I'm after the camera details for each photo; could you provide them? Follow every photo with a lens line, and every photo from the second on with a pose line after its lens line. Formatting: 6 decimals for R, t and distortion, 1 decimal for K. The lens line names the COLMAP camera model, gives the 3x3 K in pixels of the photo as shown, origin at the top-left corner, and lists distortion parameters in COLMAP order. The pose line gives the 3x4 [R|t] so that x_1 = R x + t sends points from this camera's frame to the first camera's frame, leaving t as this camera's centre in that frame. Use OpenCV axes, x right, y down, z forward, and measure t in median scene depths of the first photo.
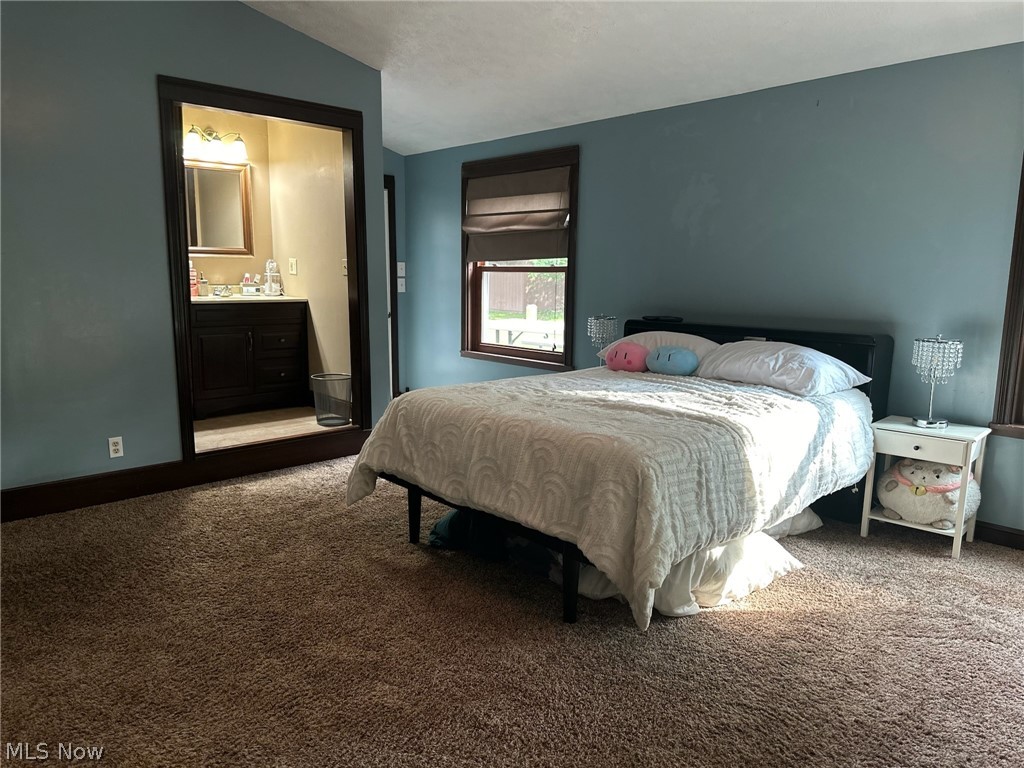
lens RADIAL K [[715.3, 0, 512.0], [0, 715.3, 384.0], [0, 0, 1]] dist [0.001042, -0.001696]
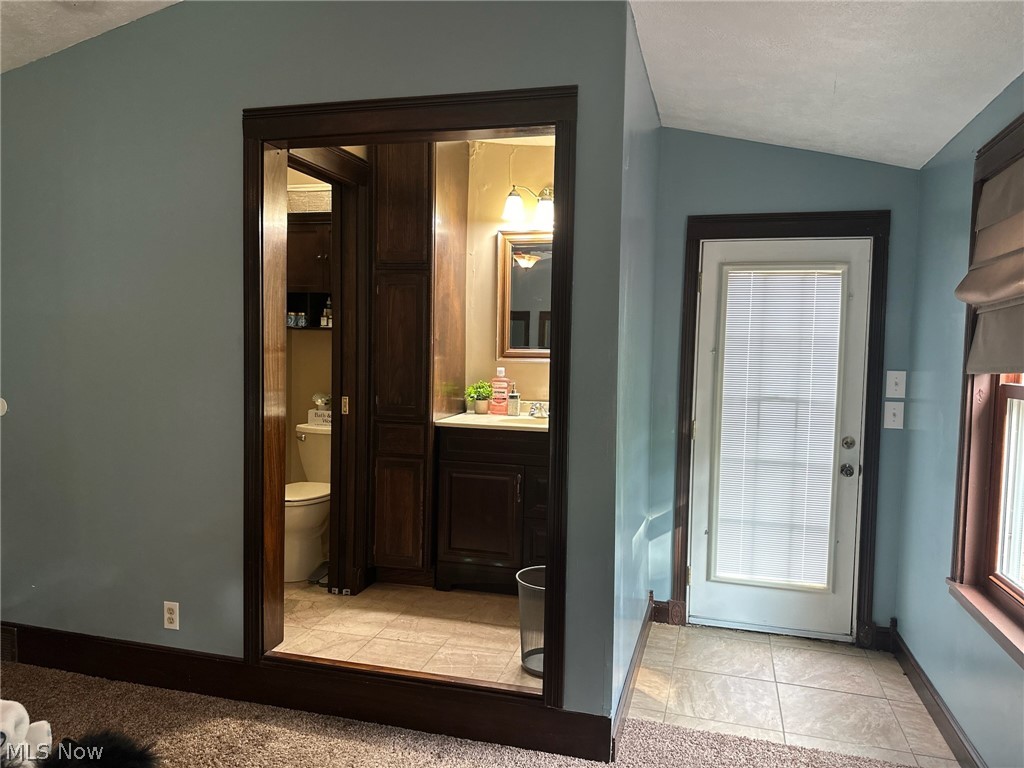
lens RADIAL K [[715.3, 0, 512.0], [0, 715.3, 384.0], [0, 0, 1]] dist [0.001042, -0.001696]
pose [[0.513291, 0.028580, -0.857738, 0.184020], [-0.148372, 0.987351, -0.055891, -0.114153], [0.845291, 0.155953, 0.511039, 0.630074]]
